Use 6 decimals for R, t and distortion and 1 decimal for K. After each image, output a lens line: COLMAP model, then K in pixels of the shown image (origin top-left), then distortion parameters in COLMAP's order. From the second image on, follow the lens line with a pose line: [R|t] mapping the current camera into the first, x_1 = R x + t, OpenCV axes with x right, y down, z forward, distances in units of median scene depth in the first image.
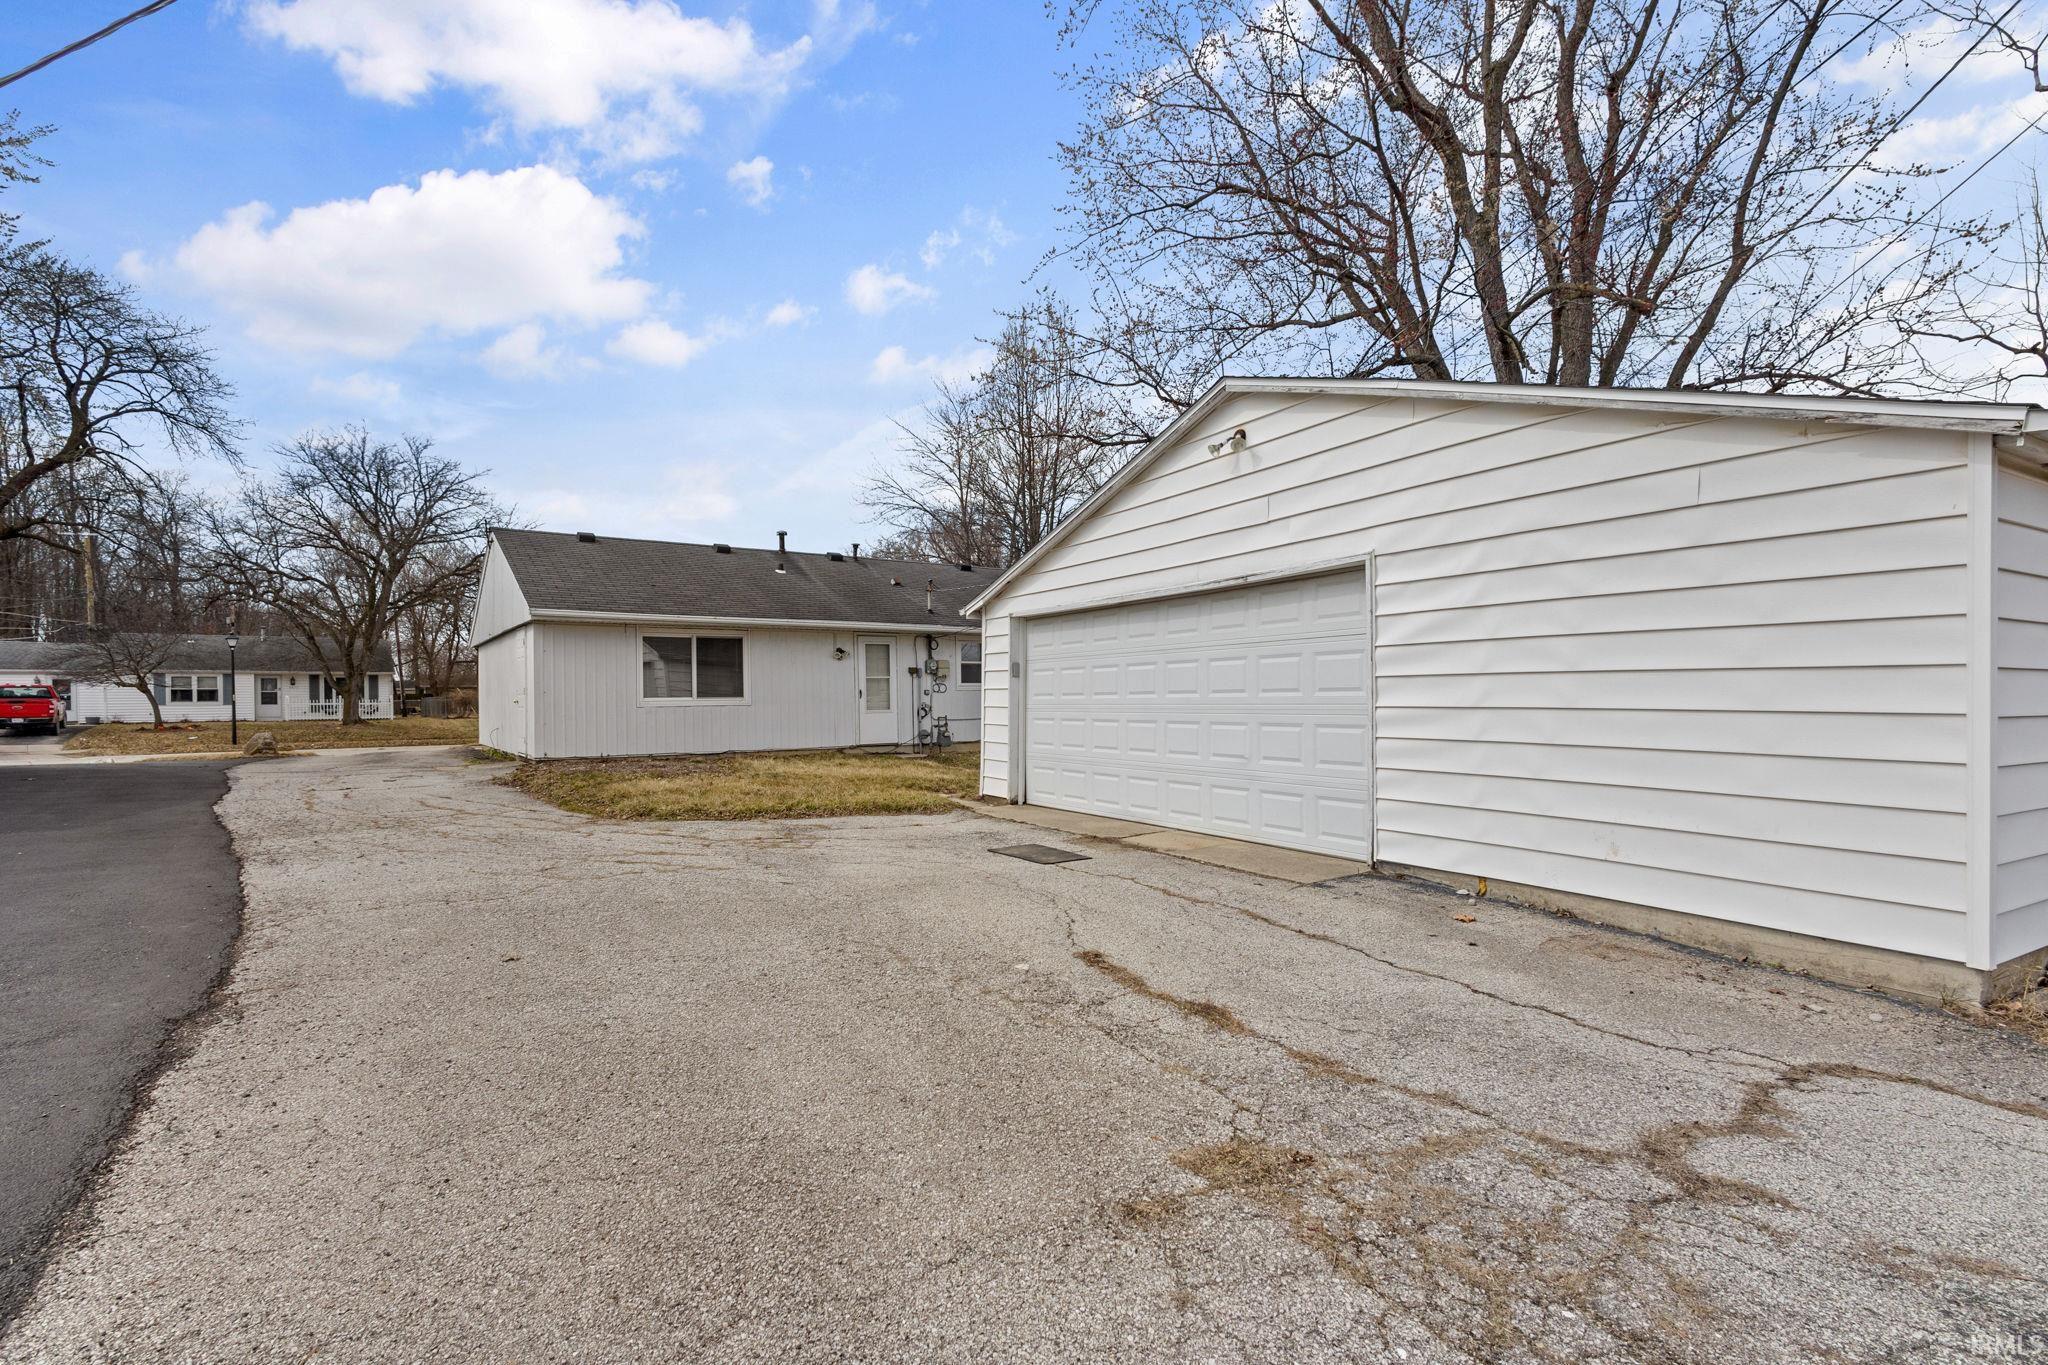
lens RADIAL K [[915.1, 0, 1020.0], [0, 915.1, 700.7], [0, 0, 1]] dist [-0.000478, -0.000313]
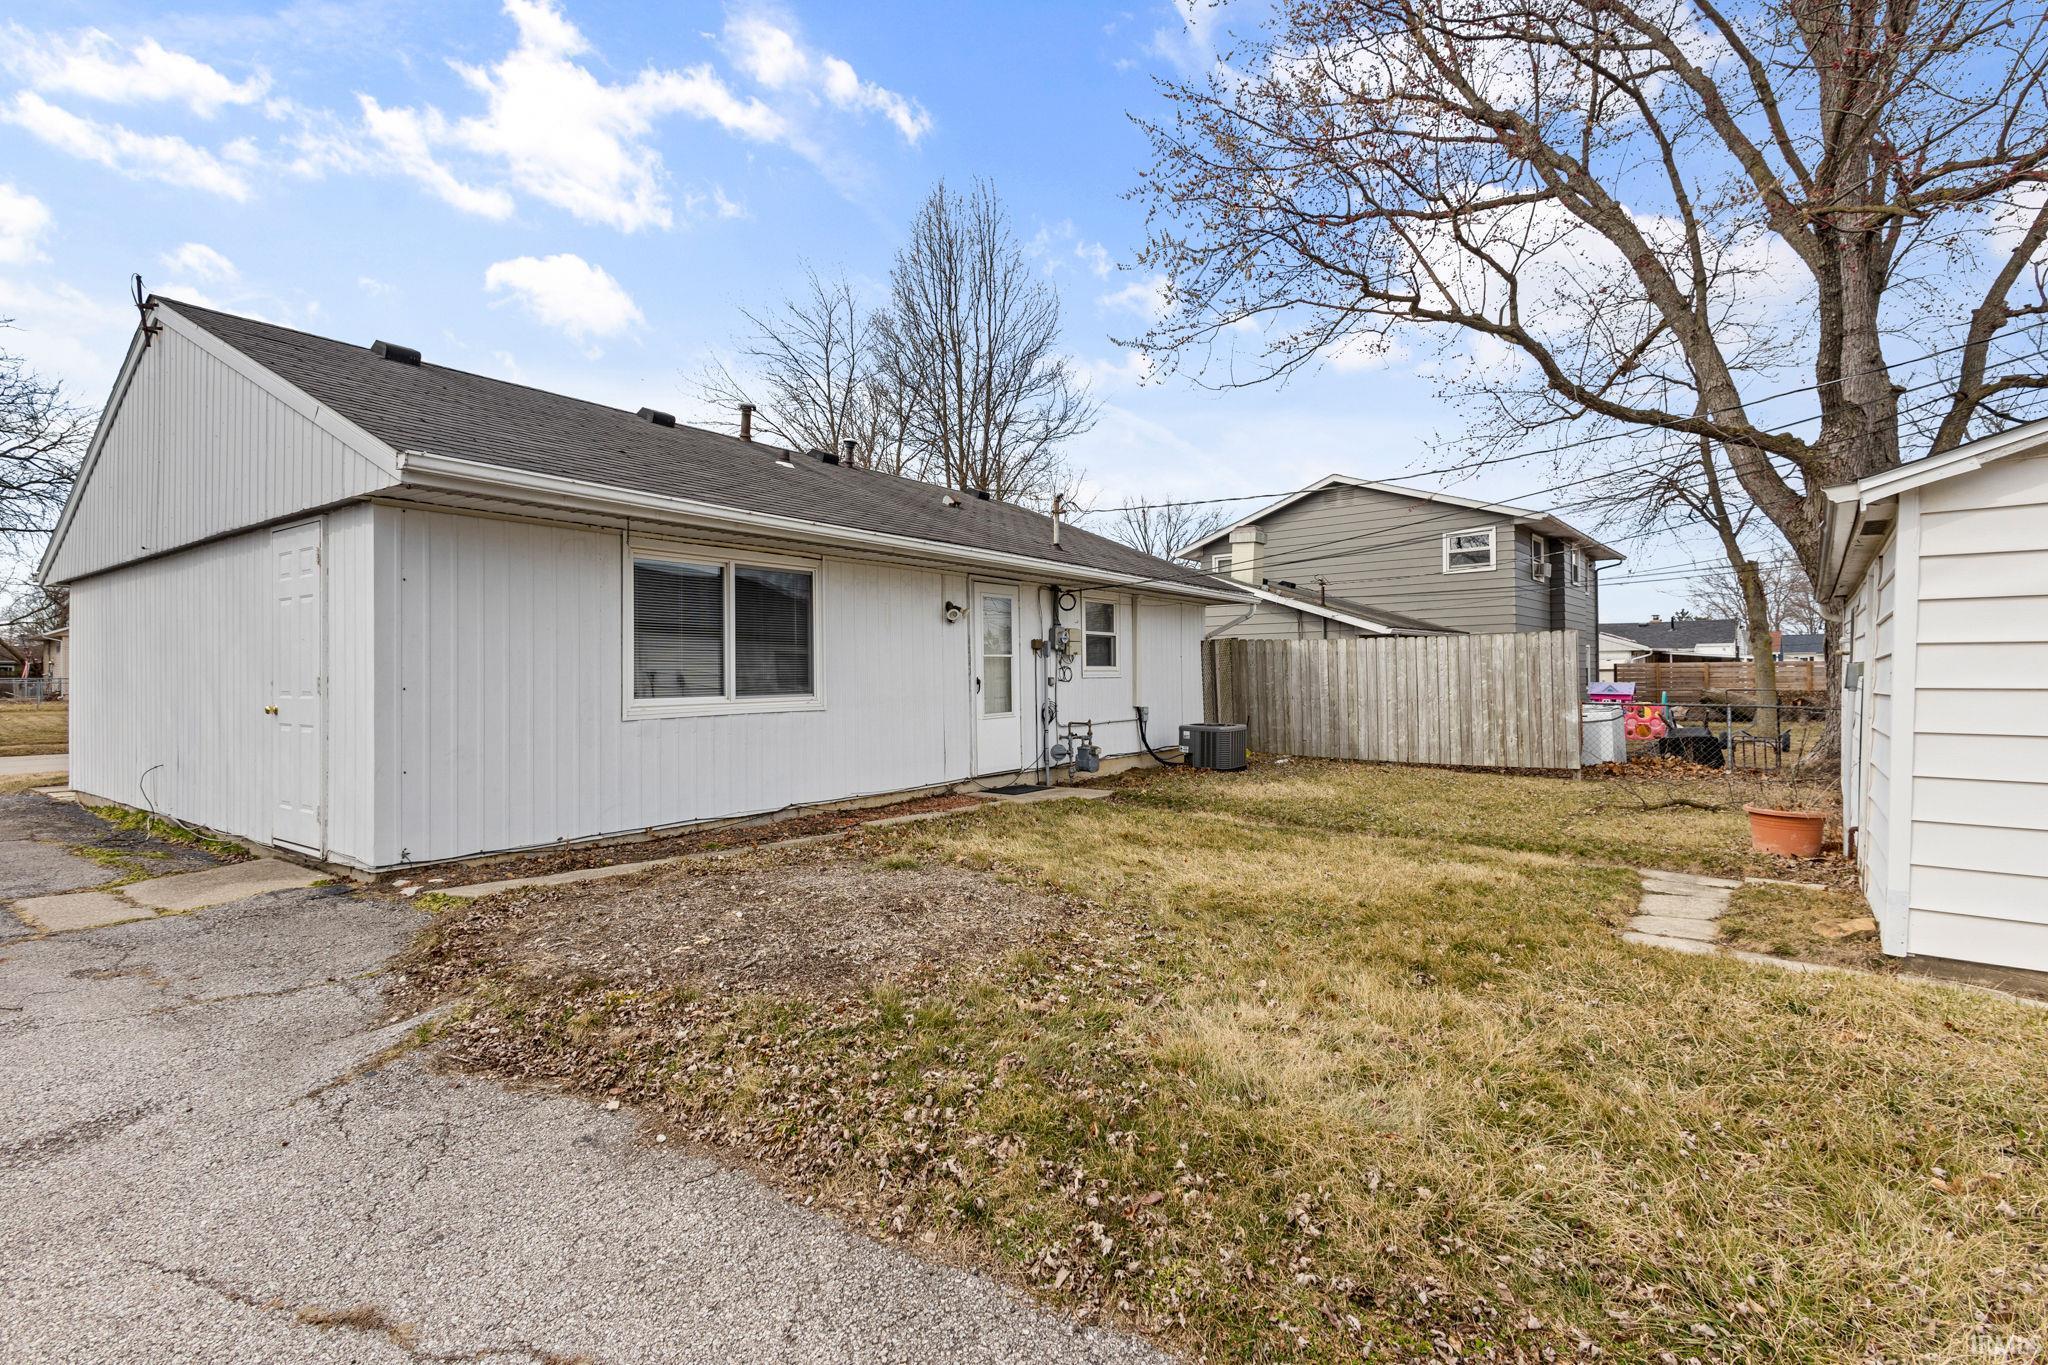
lens RADIAL K [[915.1, 0, 1021.4], [0, 915.1, 666.6], [0, 0, 1]] dist [-0.000478, -0.000313]
pose [[0.943513, 0.003446, 0.331317, -0.361003], [0.001241, 0.999902, -0.013934, -0.011818], [-0.331332, 0.013558, 0.943417, 0.497369]]
